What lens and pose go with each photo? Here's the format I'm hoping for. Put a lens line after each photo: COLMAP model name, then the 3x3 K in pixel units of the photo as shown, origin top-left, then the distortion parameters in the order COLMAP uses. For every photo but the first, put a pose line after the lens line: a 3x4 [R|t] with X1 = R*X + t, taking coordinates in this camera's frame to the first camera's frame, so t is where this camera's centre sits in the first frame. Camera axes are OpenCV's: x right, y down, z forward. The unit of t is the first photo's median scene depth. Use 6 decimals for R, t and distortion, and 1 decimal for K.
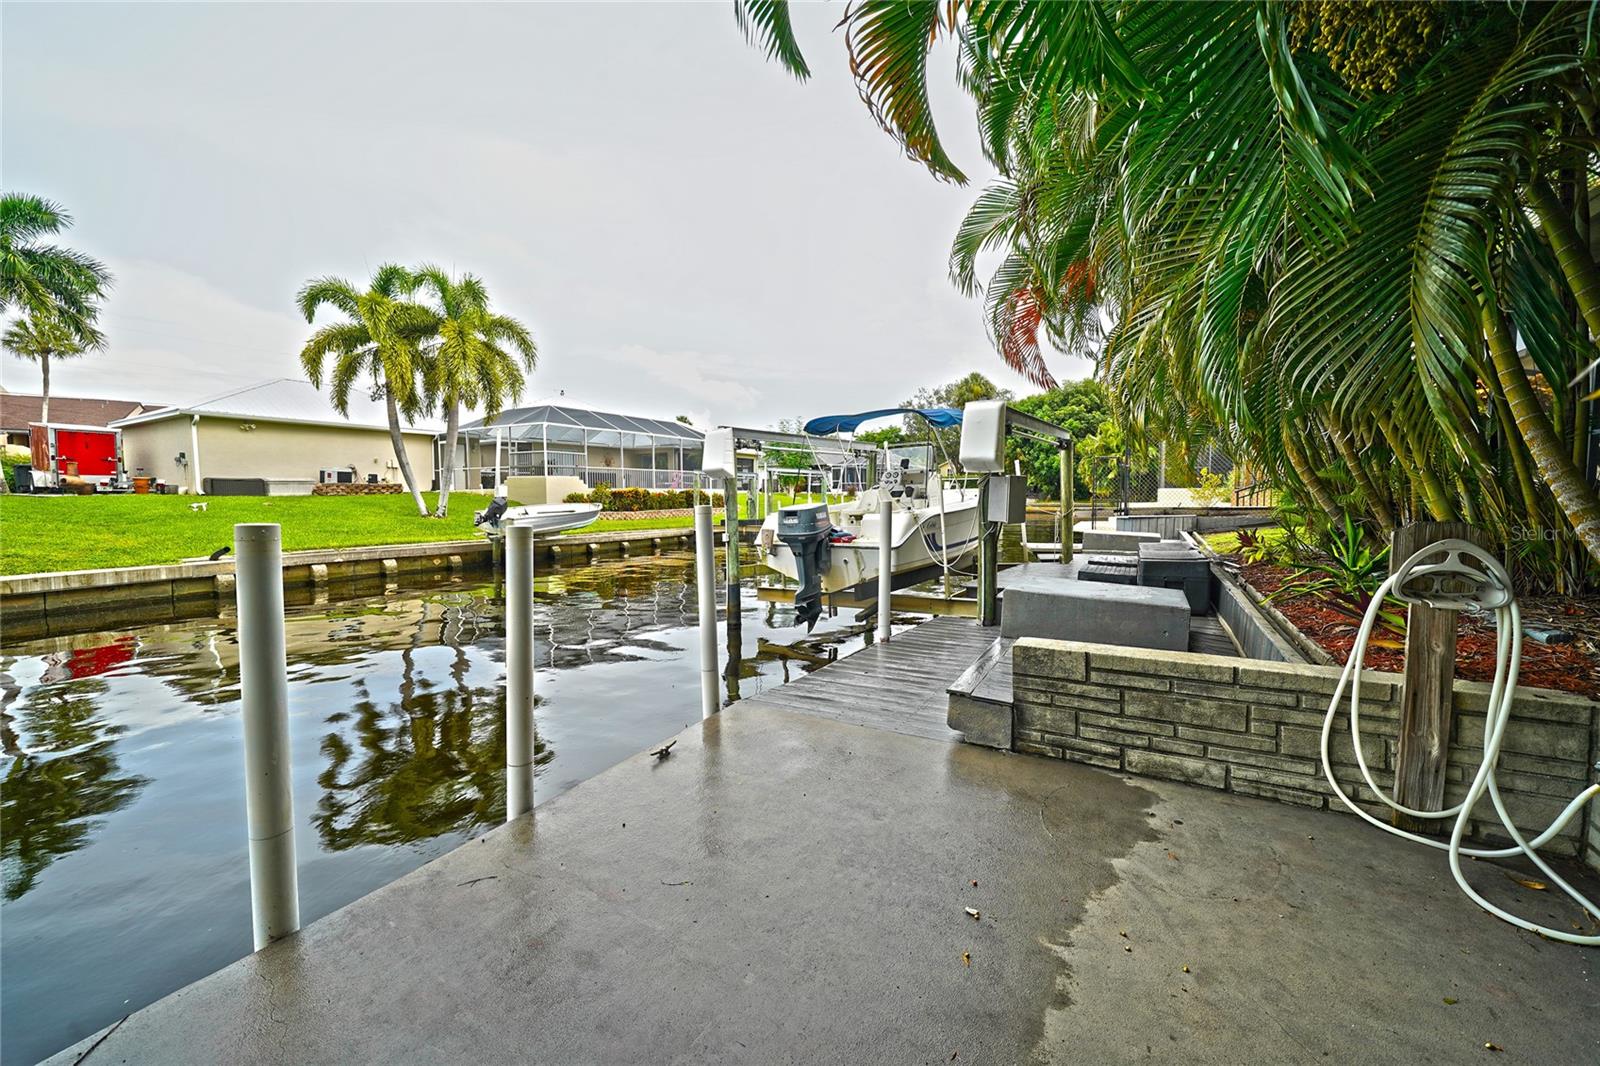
lens RADIAL K [[606.9, 0, 806.4], [0, 606.9, 516.2], [0, 0, 1]] dist [-0.010282, 0.000053]
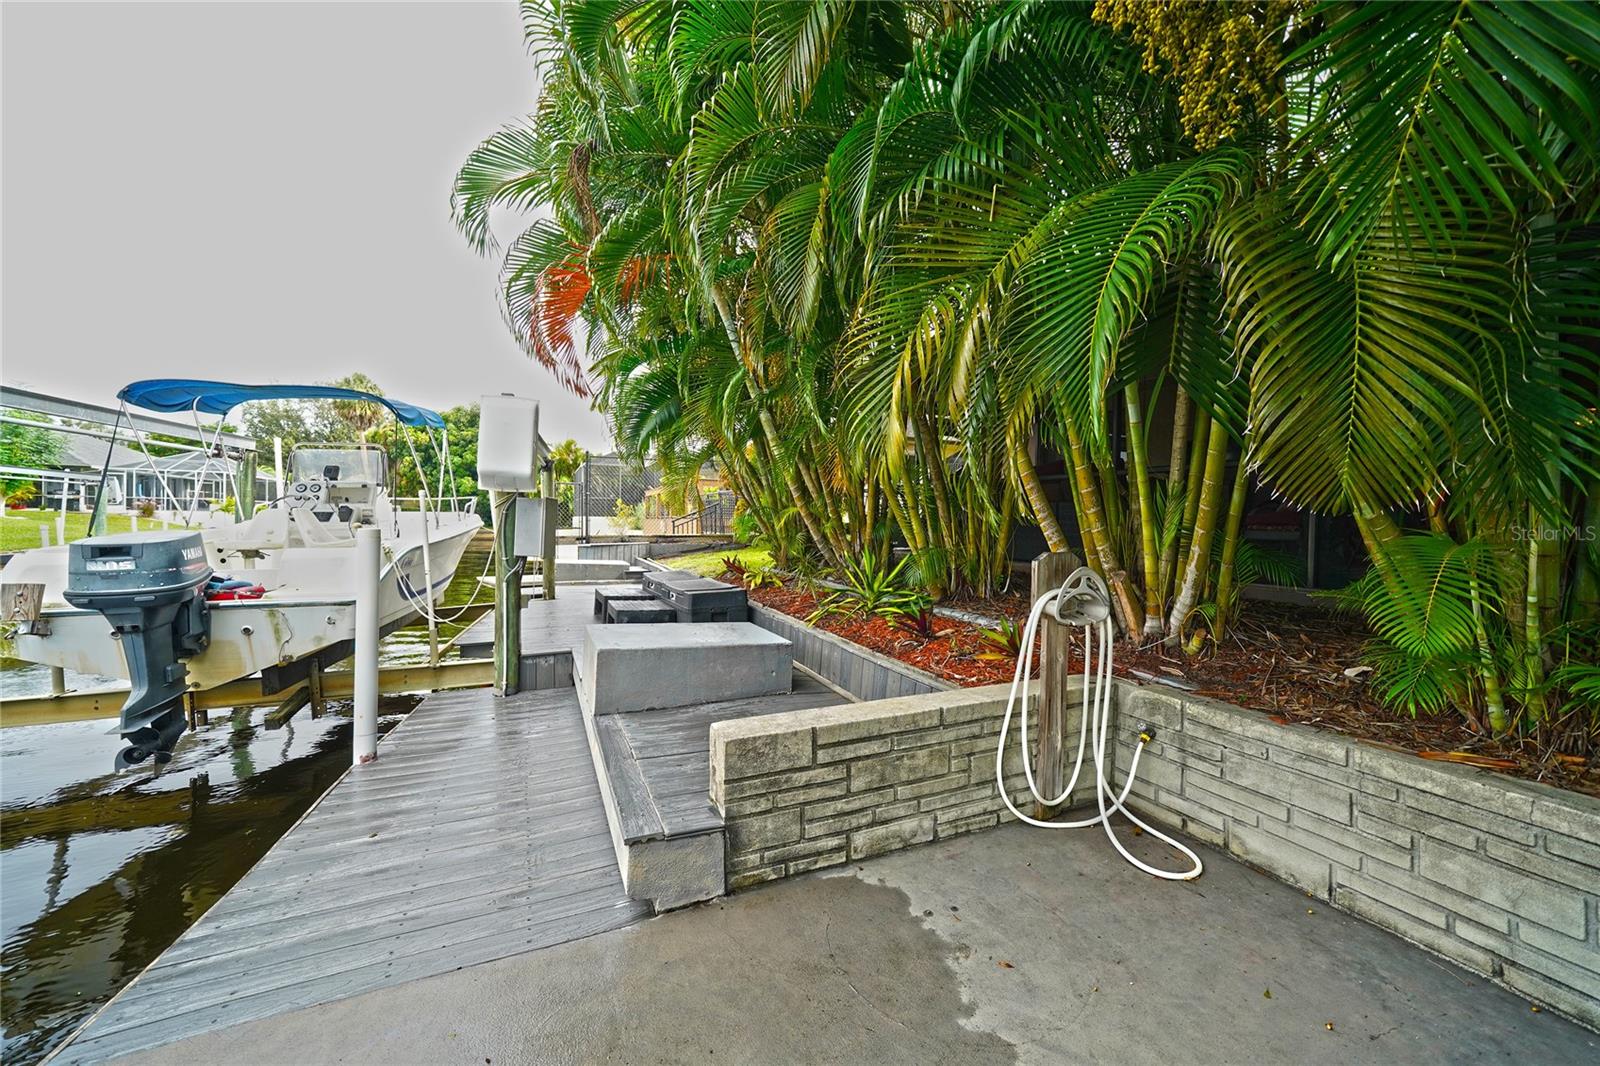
lens RADIAL K [[596.7, 0, 799.0], [0, 596.7, 525.3], [0, 0, 1]] dist [-0.013678, -0.000075]
pose [[0.599155, 0.011555, 0.800550, -0.124168], [0.011440, 0.999670, -0.022991, -0.013633], [-0.800552, 0.022933, 0.598825, 0.411207]]
